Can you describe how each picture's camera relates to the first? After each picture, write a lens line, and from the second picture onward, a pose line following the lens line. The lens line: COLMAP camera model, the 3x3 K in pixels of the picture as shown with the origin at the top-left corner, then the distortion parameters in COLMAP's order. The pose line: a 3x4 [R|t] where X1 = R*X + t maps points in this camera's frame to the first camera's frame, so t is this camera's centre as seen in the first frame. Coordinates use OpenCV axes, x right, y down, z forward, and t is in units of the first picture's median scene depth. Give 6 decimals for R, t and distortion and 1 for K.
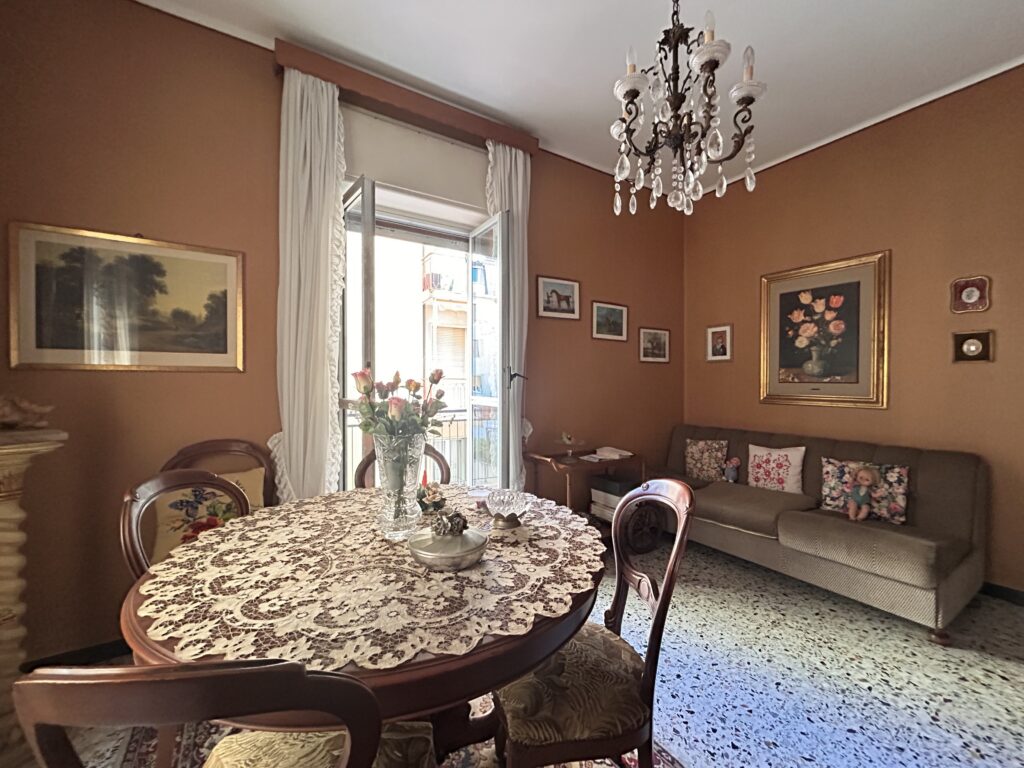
lens RADIAL K [[409.1, 0, 511.5], [0, 409.1, 384.3], [0, 0, 1]] dist [-0.000888, 0.000595]
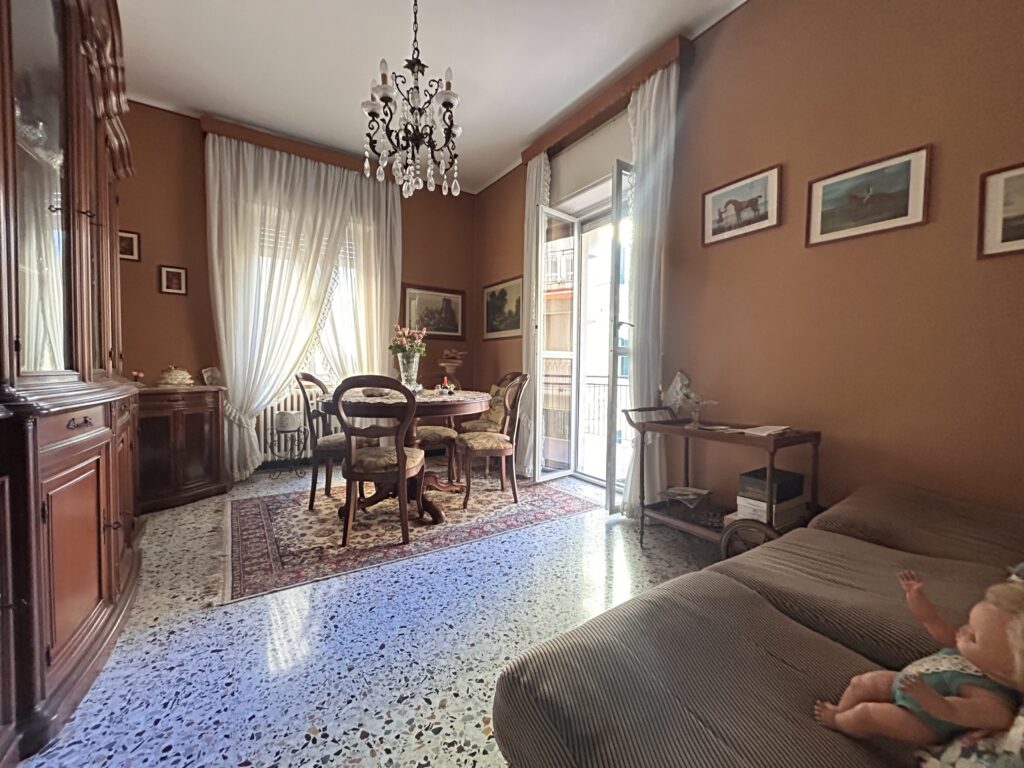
lens RADIAL K [[415.0, 0, 514.1], [0, 415.0, 382.3], [0, 0, 1]] dist [0.001235, 0.000377]
pose [[0.033785, 0.029901, -0.998982, 0.846247], [-0.019127, 0.999389, 0.029266, 0.081713], [0.999246, 0.018119, 0.034336, 0.590707]]
